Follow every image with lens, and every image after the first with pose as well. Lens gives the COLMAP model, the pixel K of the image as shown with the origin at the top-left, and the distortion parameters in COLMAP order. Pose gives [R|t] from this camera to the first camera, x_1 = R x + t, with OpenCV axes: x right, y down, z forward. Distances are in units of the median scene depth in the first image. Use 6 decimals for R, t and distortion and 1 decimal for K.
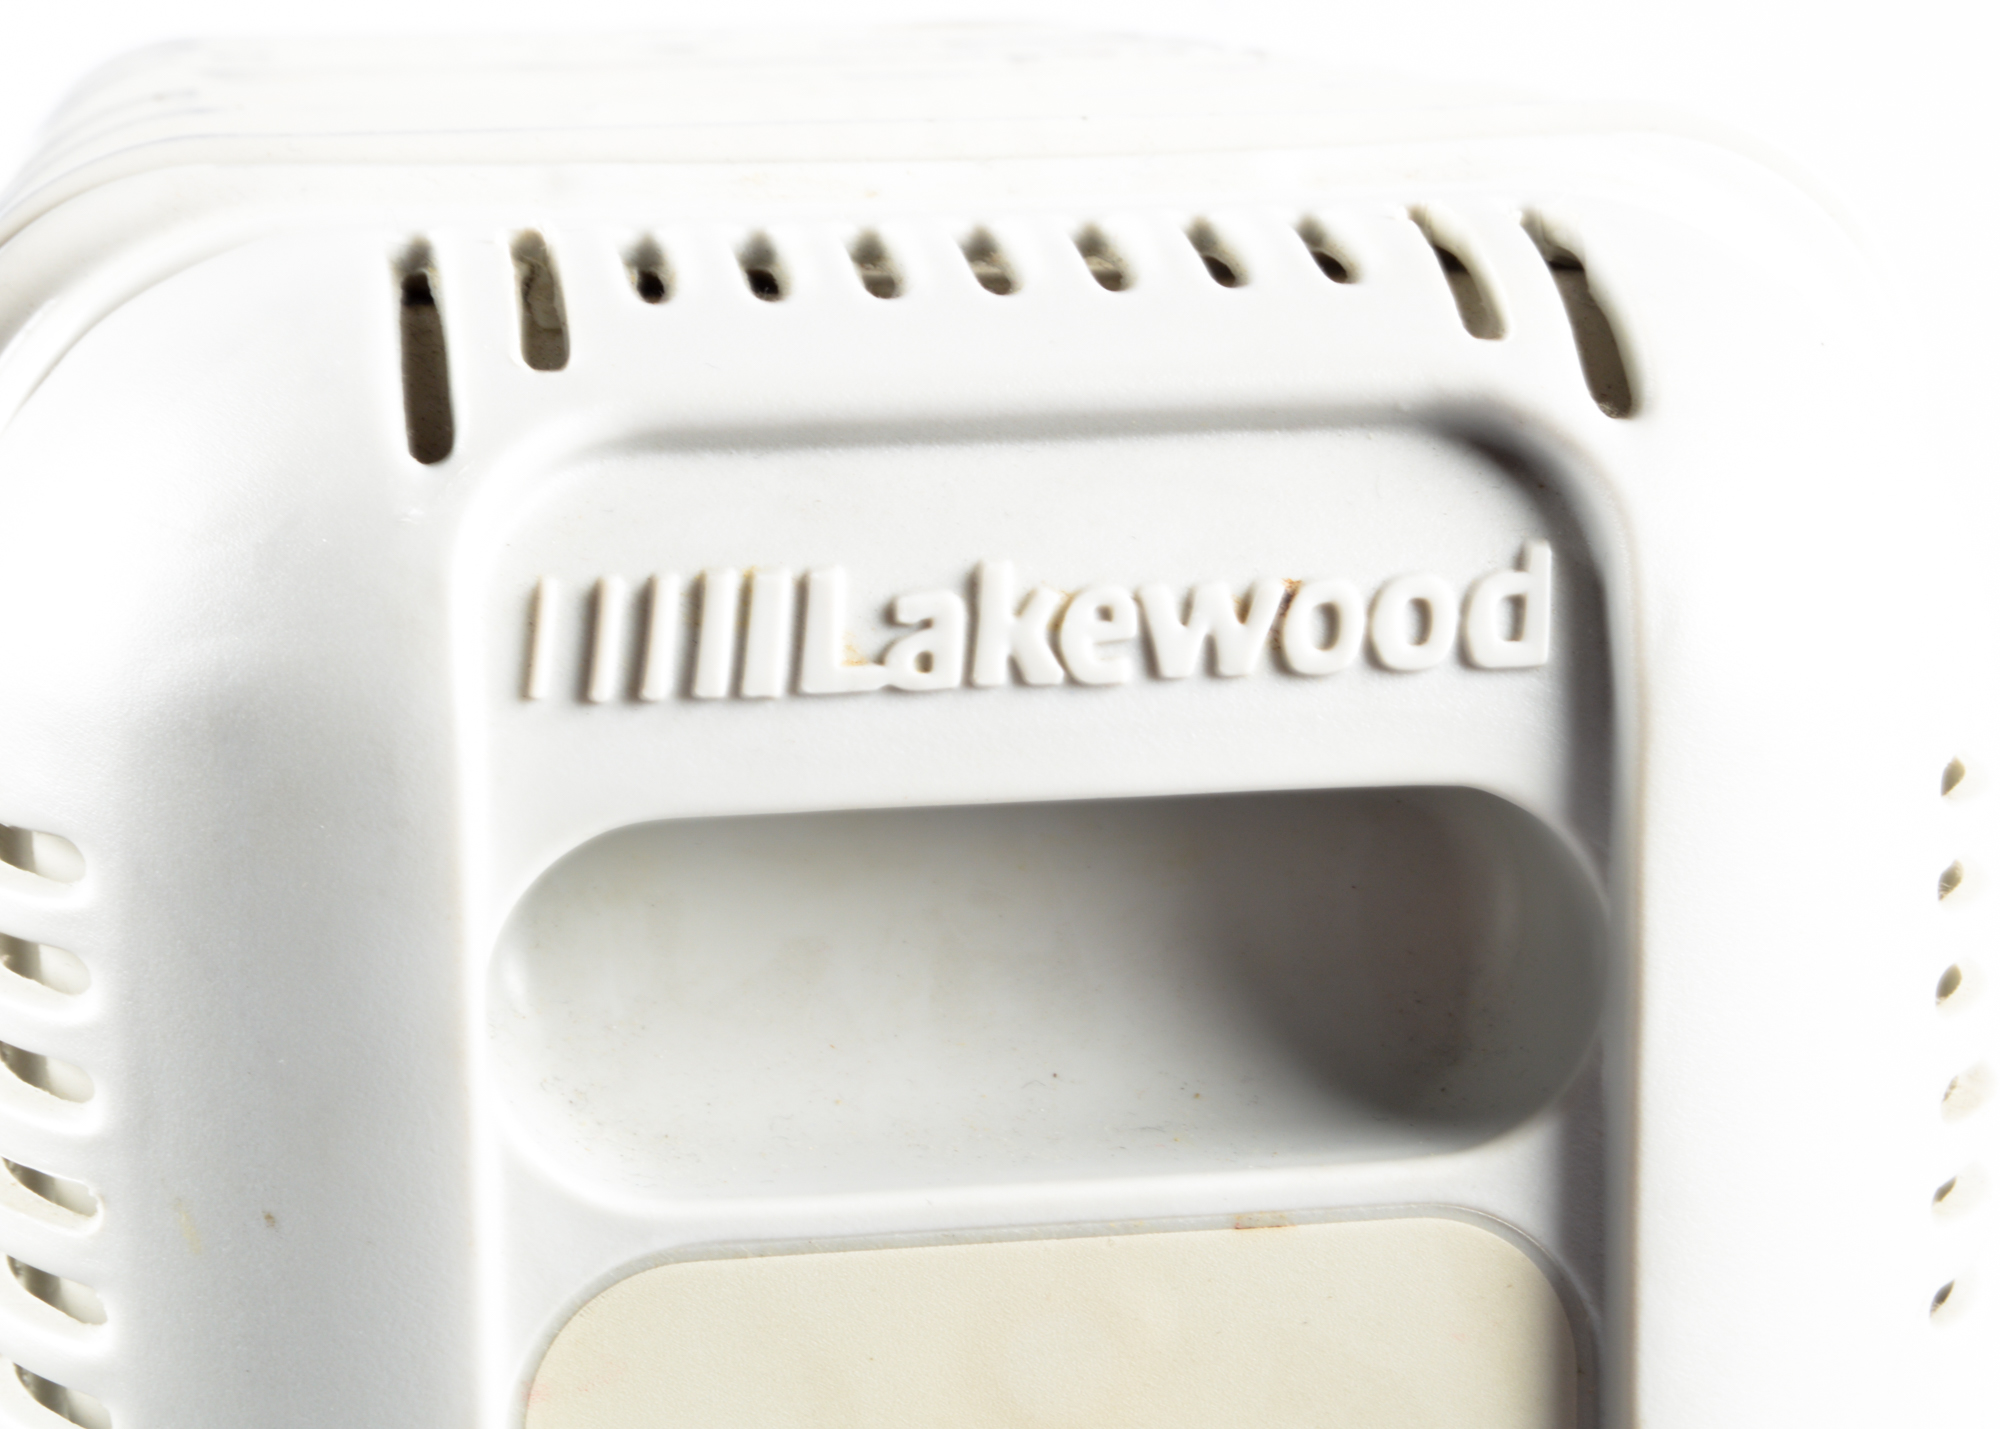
lens RADIAL K [[4895.4, 0, 1000.0], [0, 4895.4, 714.5], [0, 0, 1]] dist [-0.088186, -0.139839]
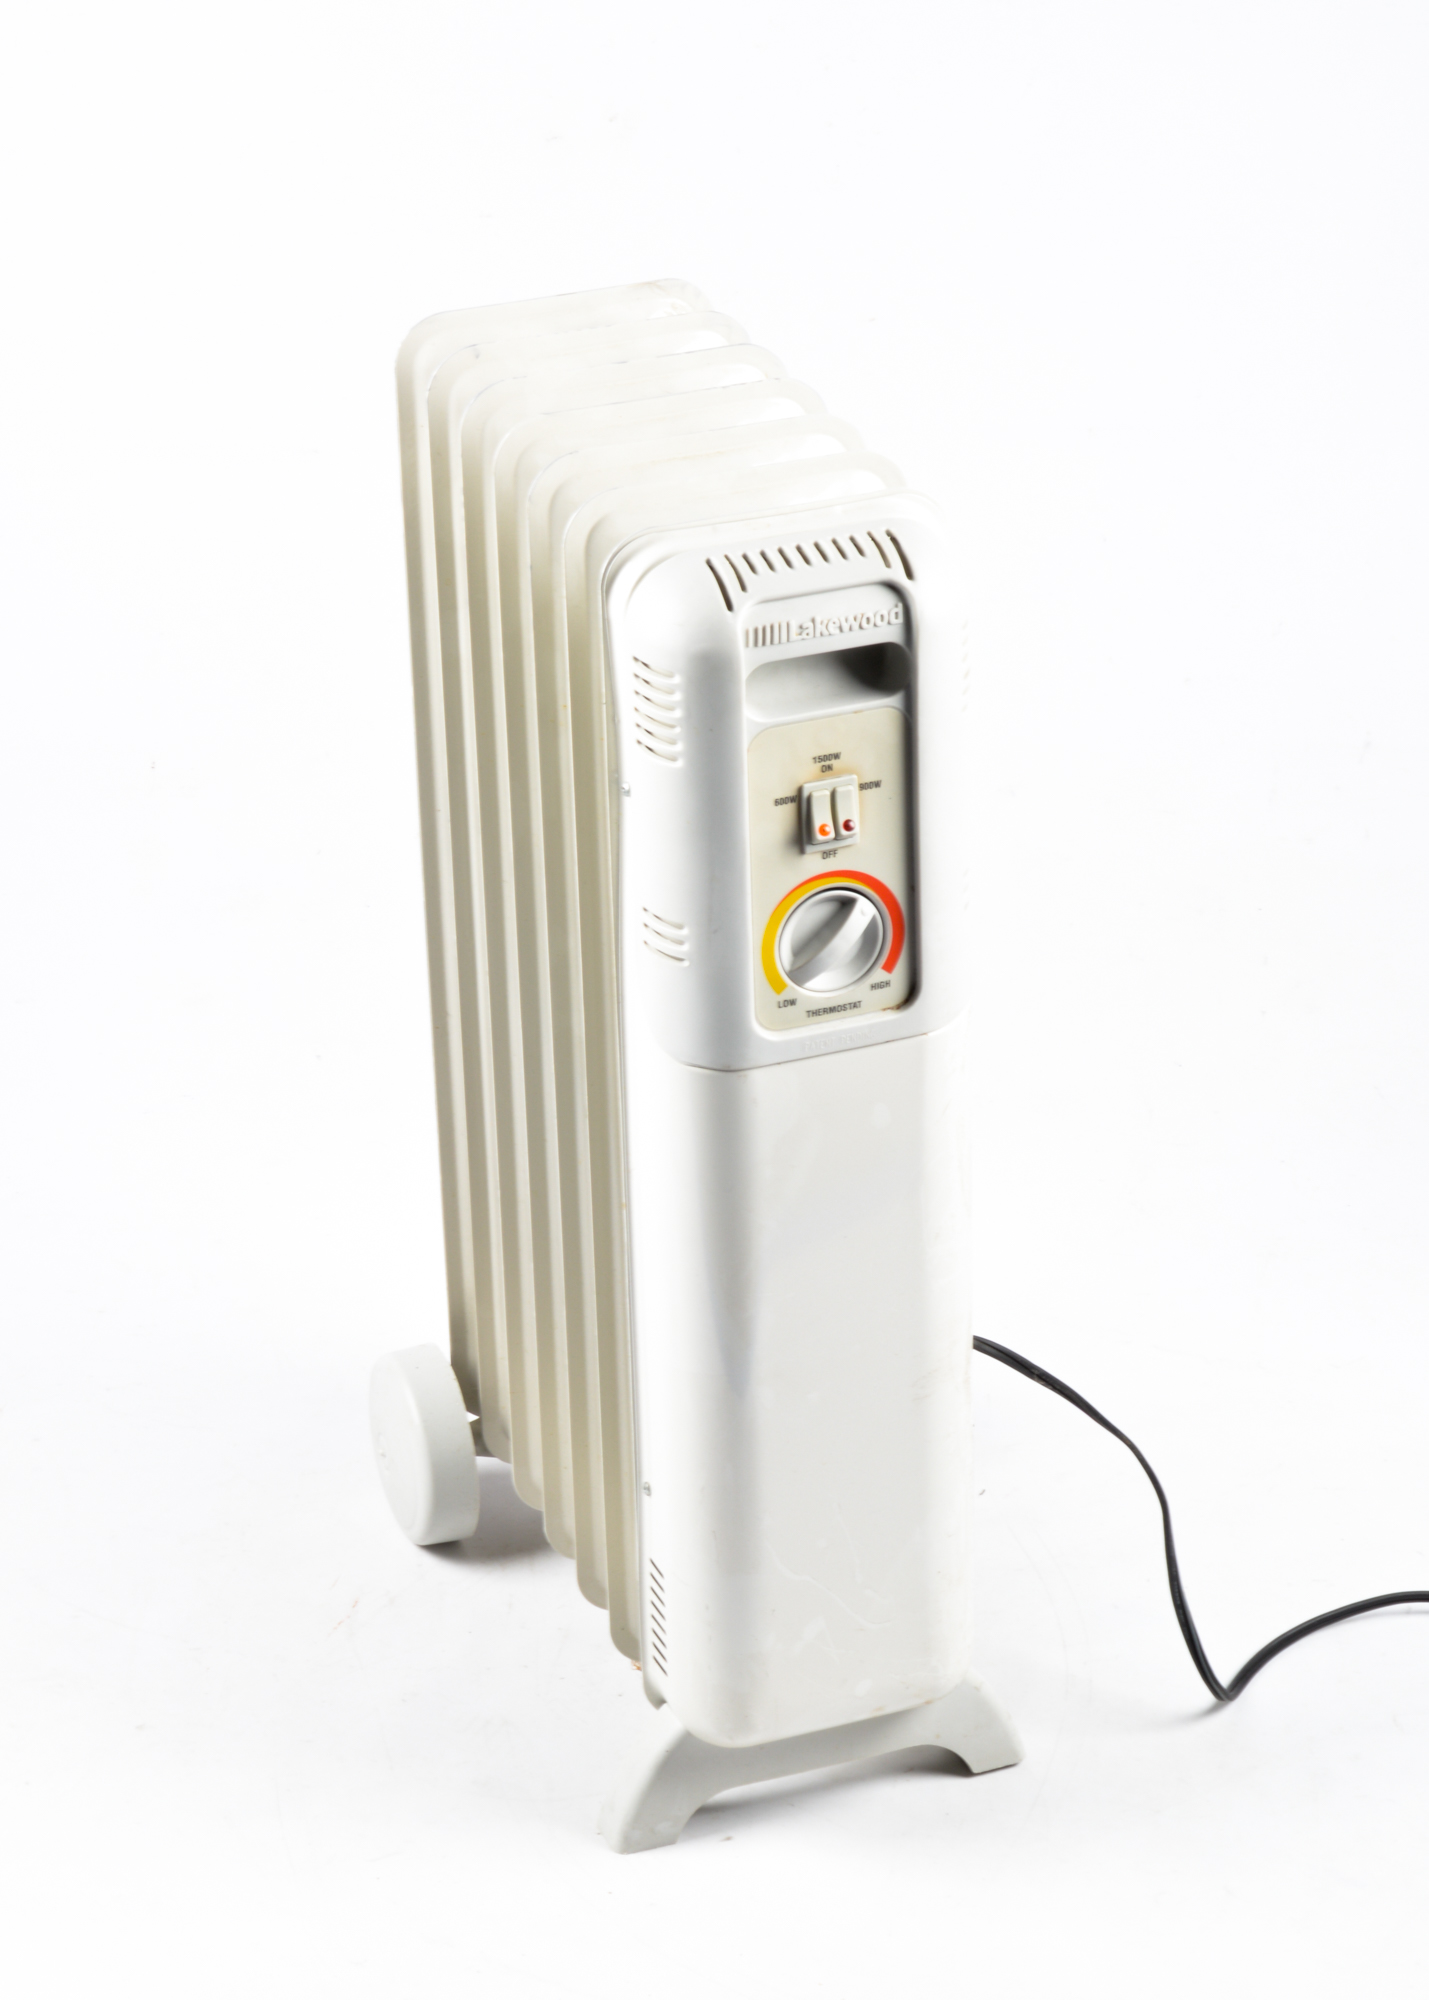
lens RADIAL K [[4895.4, 0, 714.5], [0, 4895.4, 1000.0], [0, 0, 1]] dist [-0.088186, -0.139839]
pose [[0.979105, -0.099662, 0.177256, -1.276578], [0.039035, 0.947570, 0.317156, -1.543375], [-0.199571, -0.303610, 0.931661, -4.915163]]
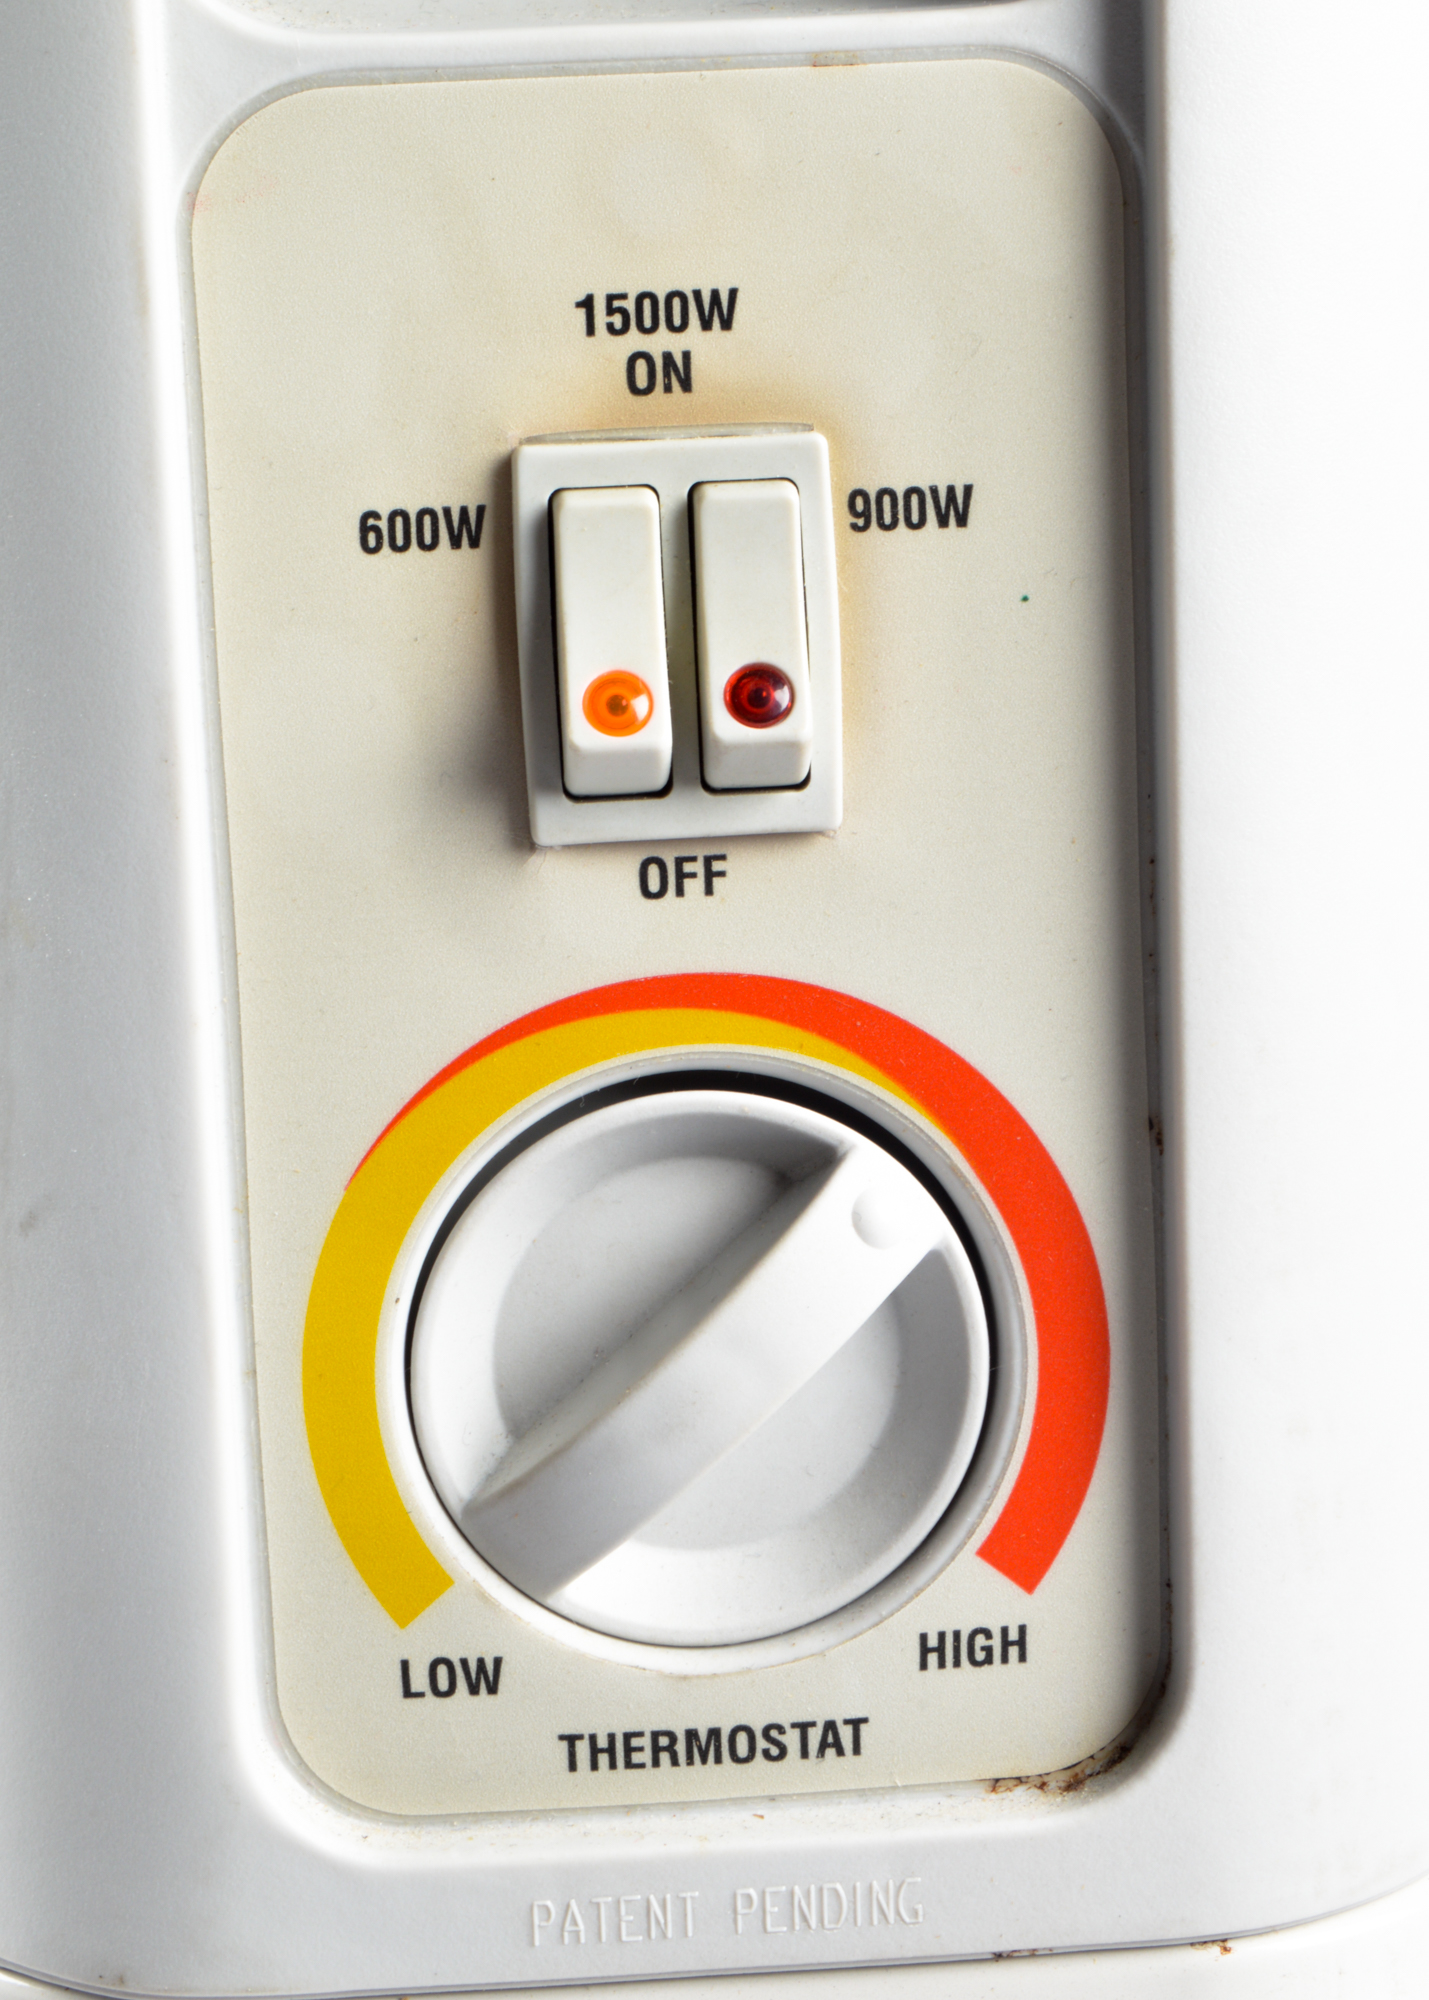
lens RADIAL K [[4895.4, 0, 714.5], [0, 4895.4, 1000.0], [0, 0, 1]] dist [-0.088186, -0.139839]
pose [[0.996352, 0.001899, -0.085321, 0.124032], [0.005456, 0.996291, 0.085881, 0.226762], [0.085168, -0.086033, 0.992645, -0.148768]]
